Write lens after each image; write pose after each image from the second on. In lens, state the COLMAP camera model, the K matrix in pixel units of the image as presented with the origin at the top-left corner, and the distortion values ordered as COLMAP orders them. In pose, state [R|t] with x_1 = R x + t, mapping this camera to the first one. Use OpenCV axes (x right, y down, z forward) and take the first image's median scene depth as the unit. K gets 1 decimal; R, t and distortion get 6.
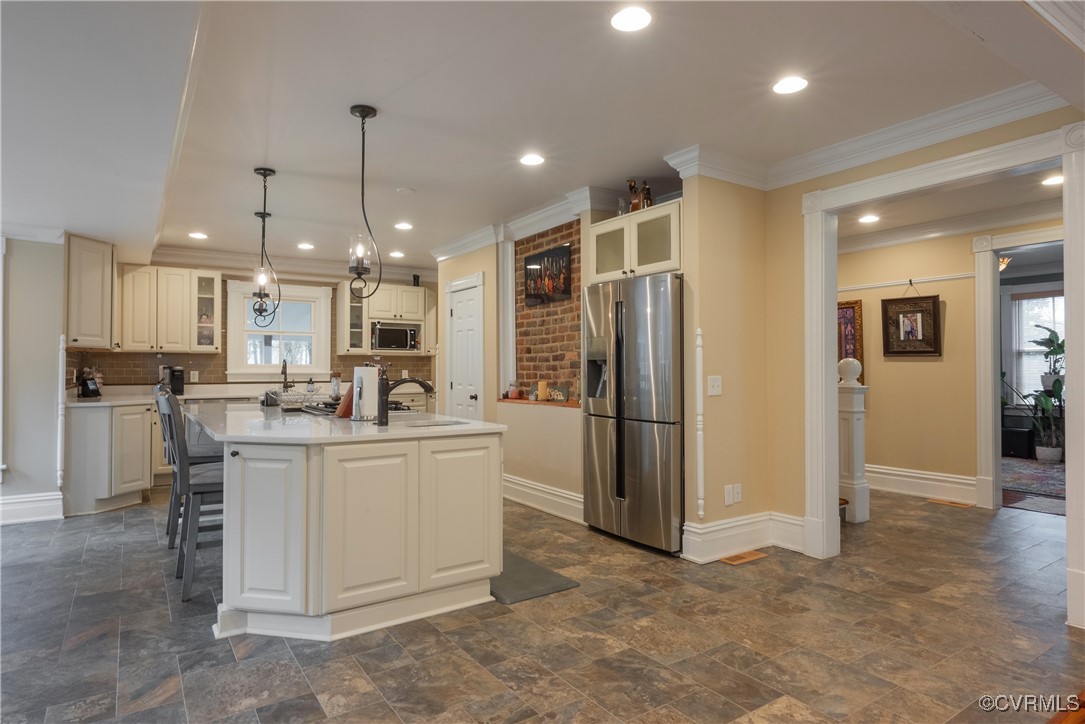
lens RADIAL K [[611.8, 0, 540.1], [0, 611.8, 362.7], [0, 0, 1]] dist [-0.002175, -0.000530]
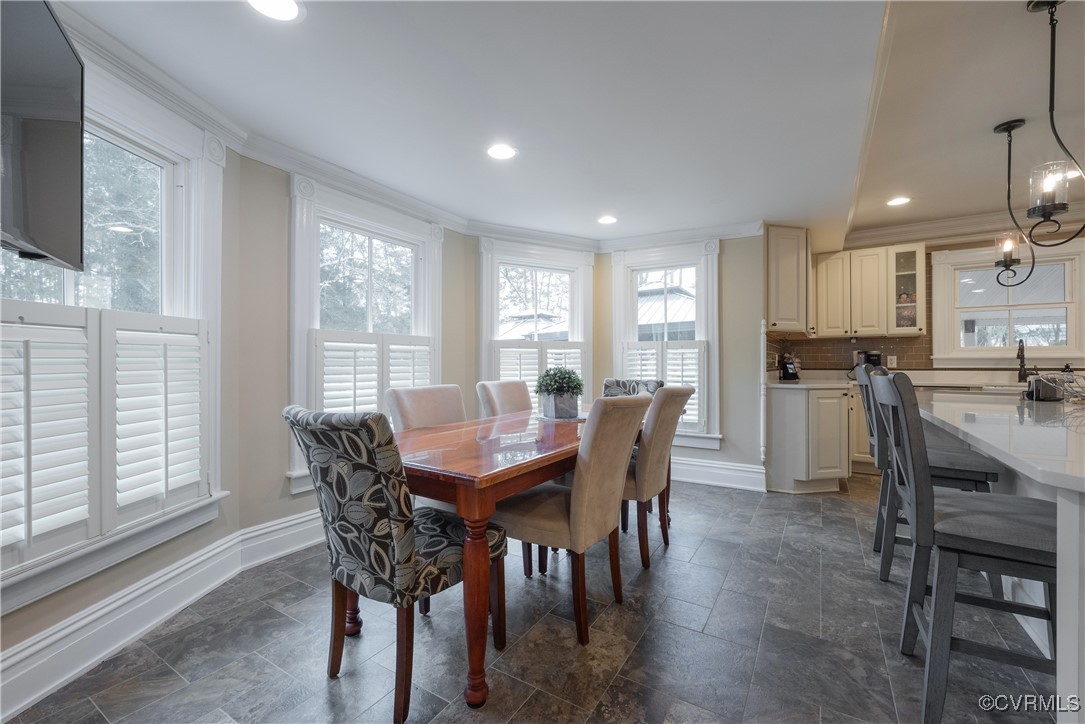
lens RADIAL K [[453.8, 0, 545.2], [0, 453.8, 360.1], [0, 0, 1]] dist [0.000880, 0.000366]
pose [[0.418266, -0.007954, -0.908290, -0.164942], [0.010979, 0.999933, -0.003701, 0.017738], [0.908258, -0.008424, 0.418325, 0.239370]]
